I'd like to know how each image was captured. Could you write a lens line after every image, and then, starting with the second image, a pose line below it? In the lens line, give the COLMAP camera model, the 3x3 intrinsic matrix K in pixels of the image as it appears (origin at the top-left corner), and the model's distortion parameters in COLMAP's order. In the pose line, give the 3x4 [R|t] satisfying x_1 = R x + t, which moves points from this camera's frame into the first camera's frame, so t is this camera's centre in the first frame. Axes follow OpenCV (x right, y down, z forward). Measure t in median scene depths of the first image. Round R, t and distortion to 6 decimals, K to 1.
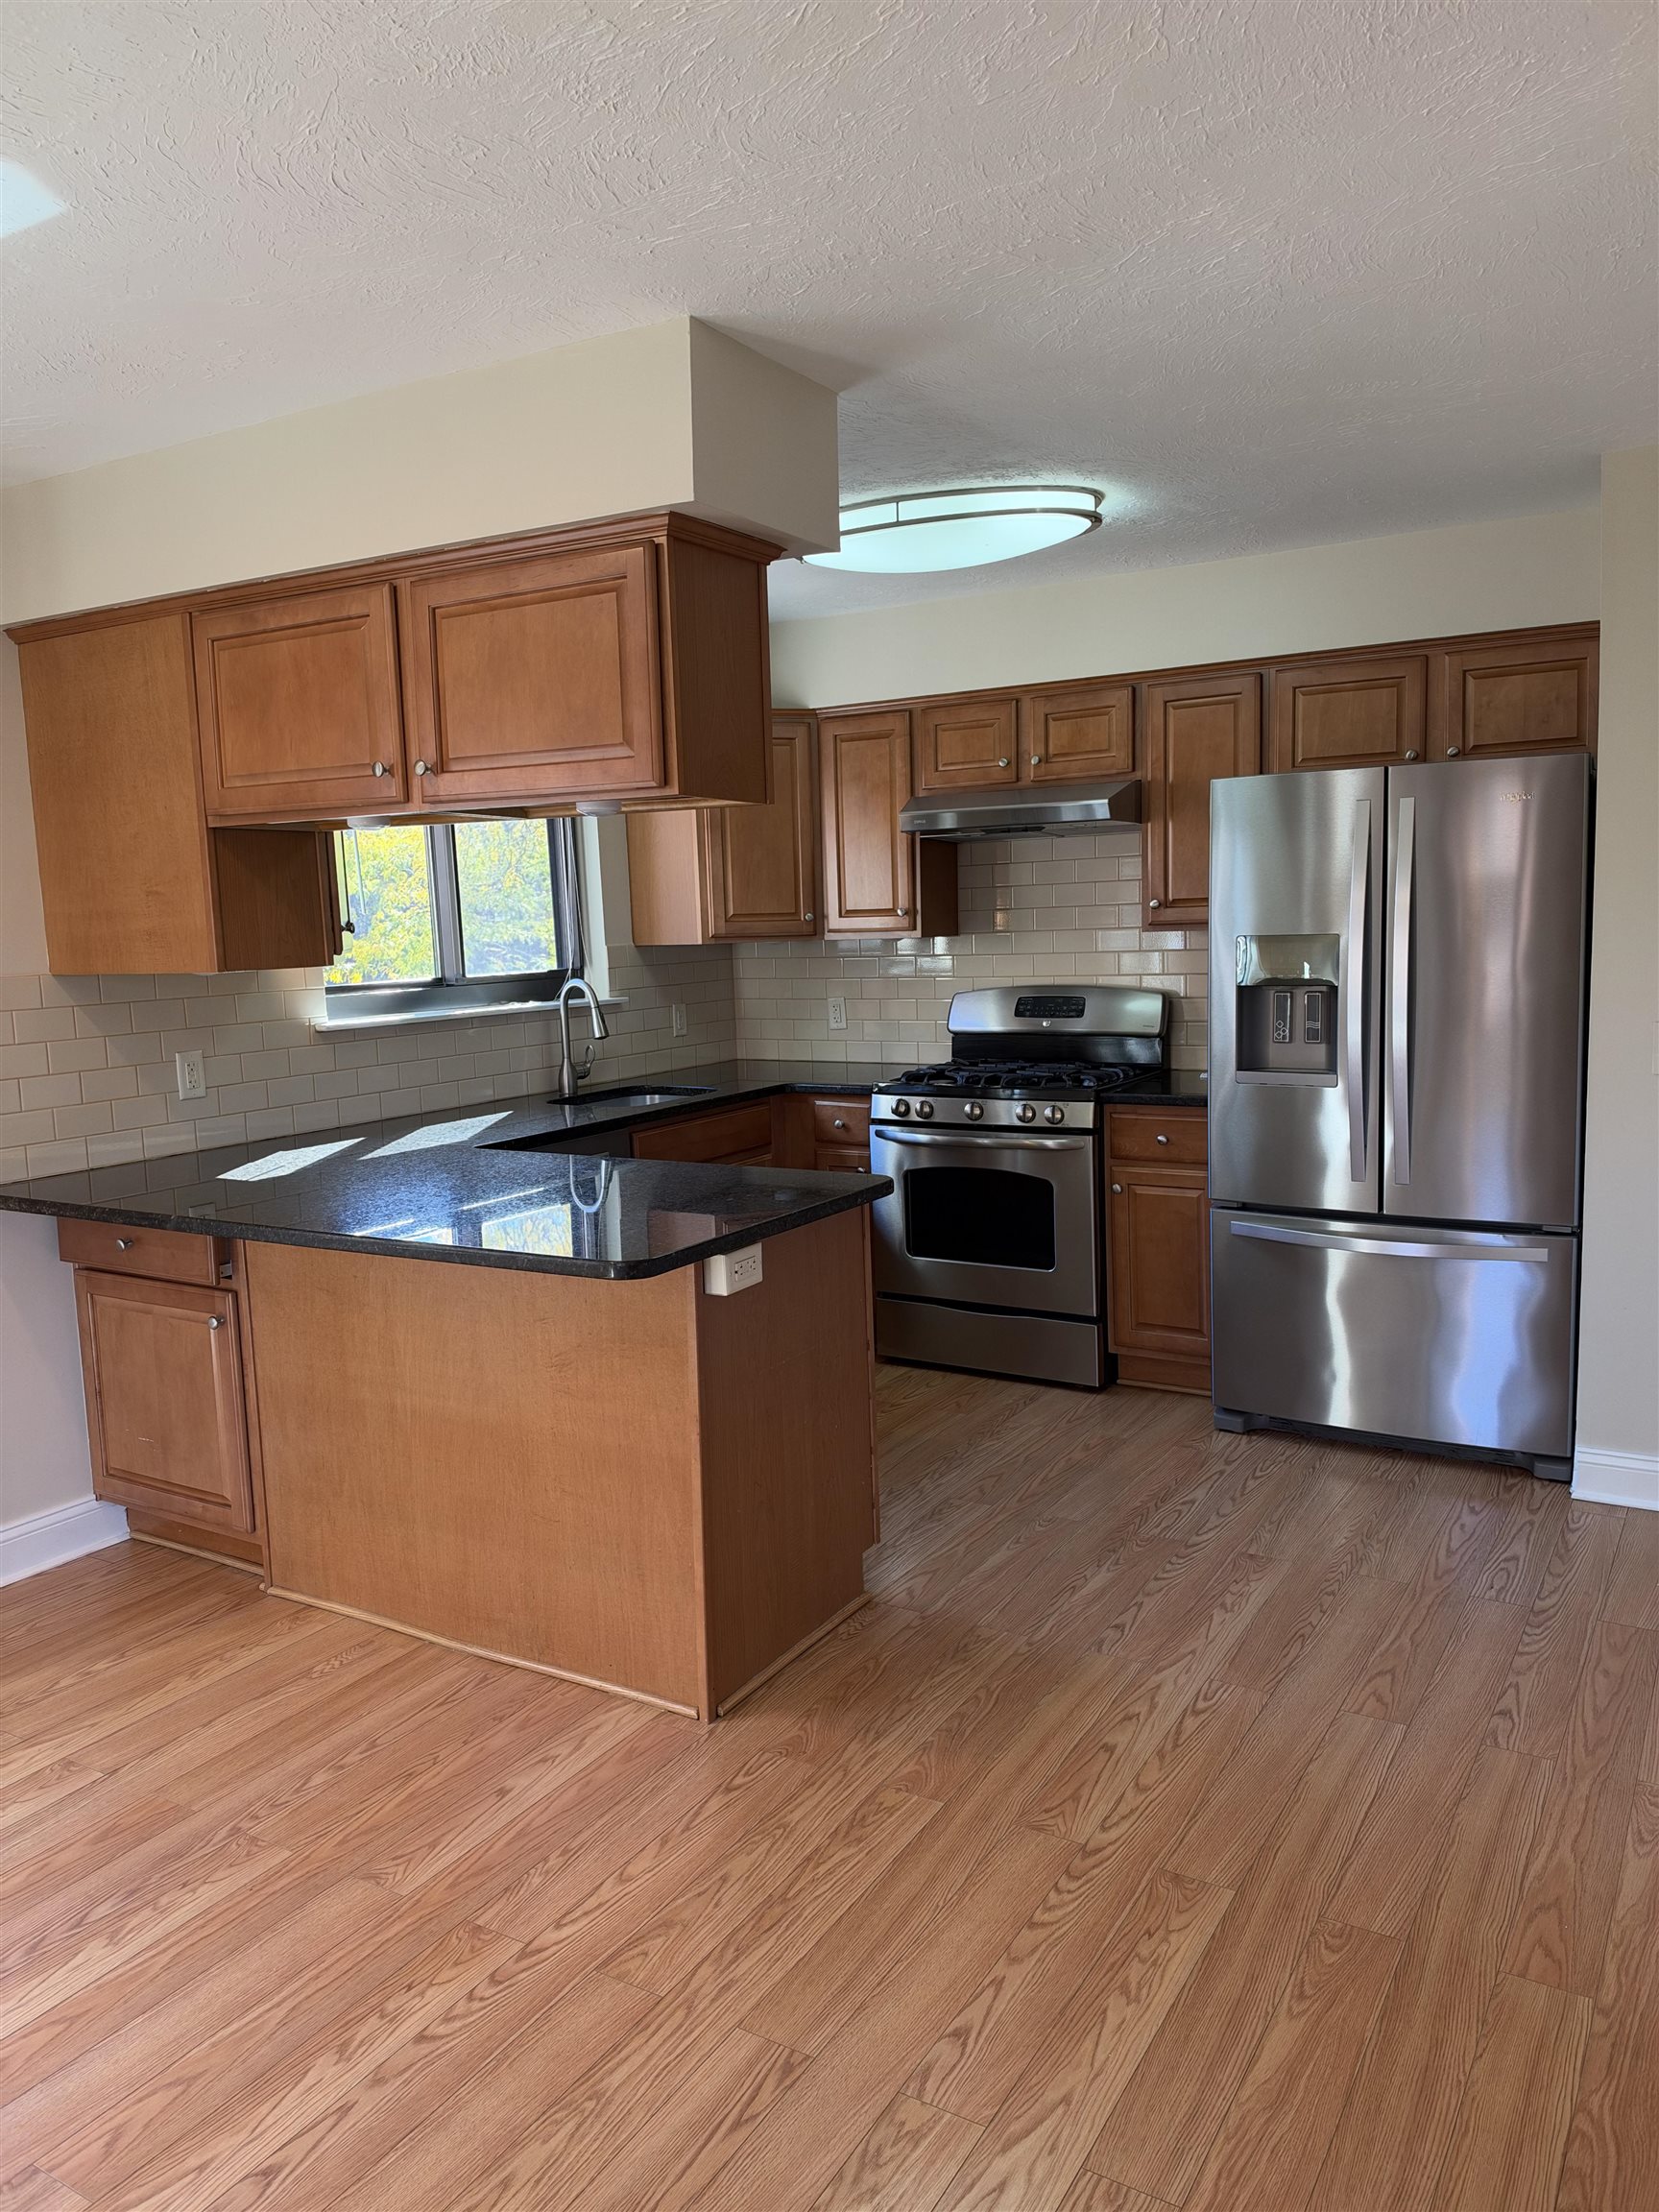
lens RADIAL K [[1561.0, 0, 778.0], [0, 1561.0, 1087.3], [0, 0, 1]] dist [0.043473, -0.072552]
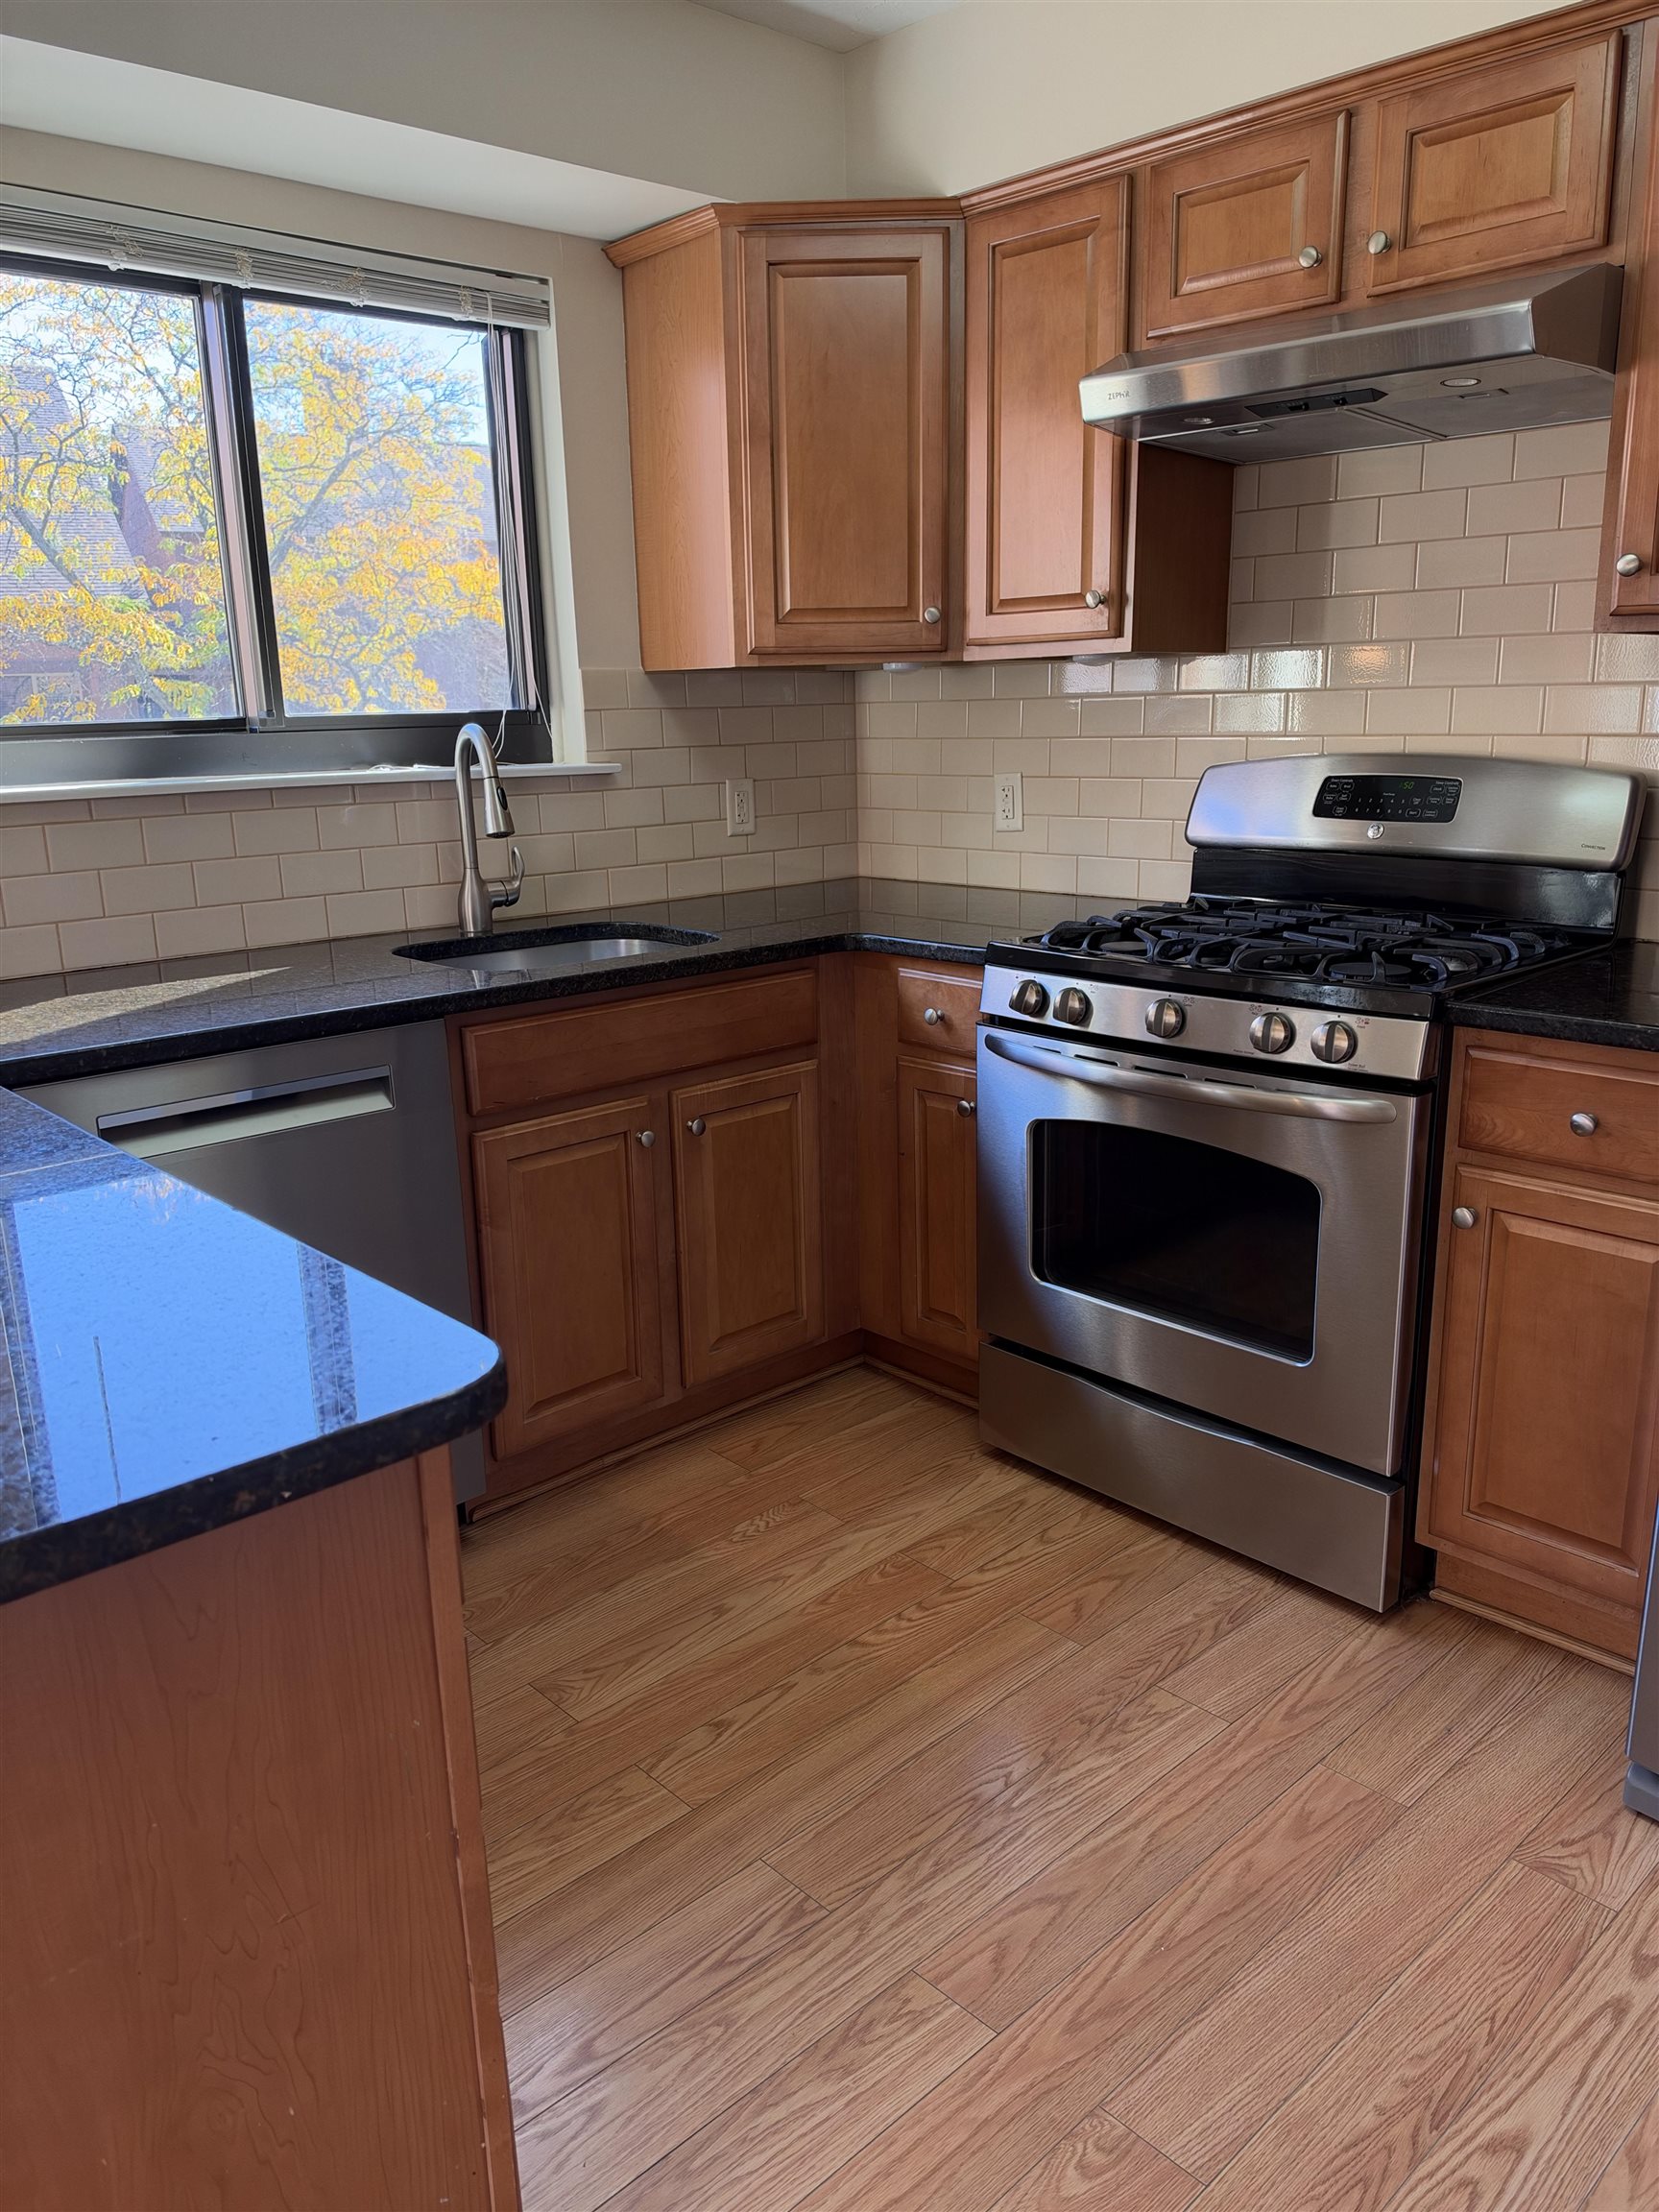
lens RADIAL K [[1561.0, 0, 826.4], [0, 1561.0, 1094.9], [0, 0, 1]] dist [0.043473, -0.072552]
pose [[0.967462, 0.072255, -0.242478, 0.133699], [-0.036677, 0.988283, 0.148160, -0.026684], [0.250342, -0.134446, 0.958777, 0.479457]]
